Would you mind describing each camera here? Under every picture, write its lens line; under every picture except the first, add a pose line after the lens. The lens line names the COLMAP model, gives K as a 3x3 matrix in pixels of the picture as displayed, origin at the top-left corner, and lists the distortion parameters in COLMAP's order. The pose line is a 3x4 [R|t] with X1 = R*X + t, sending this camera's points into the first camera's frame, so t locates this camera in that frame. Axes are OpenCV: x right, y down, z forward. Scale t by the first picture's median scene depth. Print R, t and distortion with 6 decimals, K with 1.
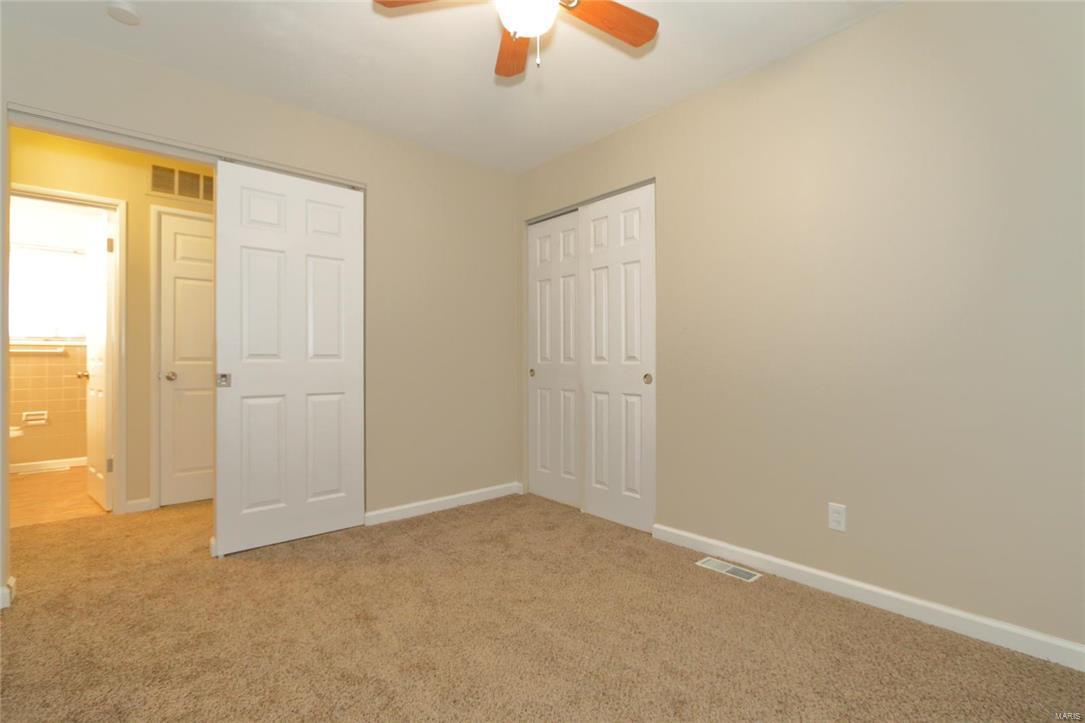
lens RADIAL K [[496.3, 0, 537.8], [0, 496.3, 359.4], [0, 0, 1]] dist [-0.004840, 0.000238]
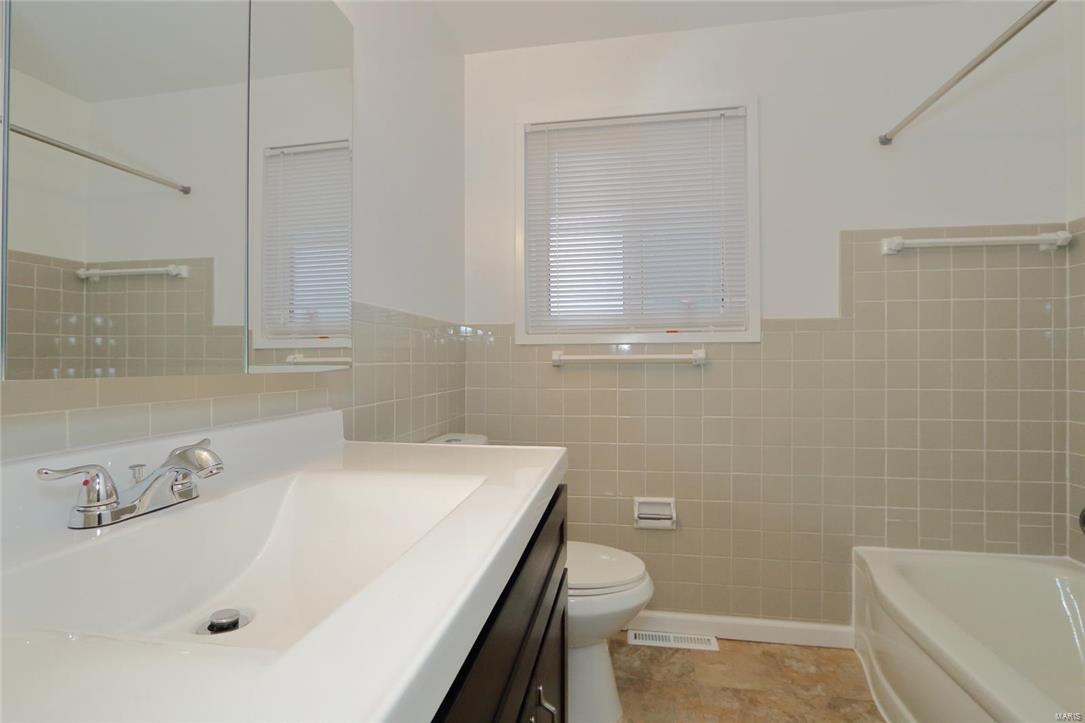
lens RADIAL K [[496.3, 0, 543.9], [0, 496.3, 359.6], [0, 0, 1]] dist [-0.004840, 0.000238]
pose [[0.630609, 0.001937, -0.776098, -0.736400], [-0.001389, 0.999998, 0.001367, -0.015155], [0.776099, 0.000216, 0.630611, 0.646426]]
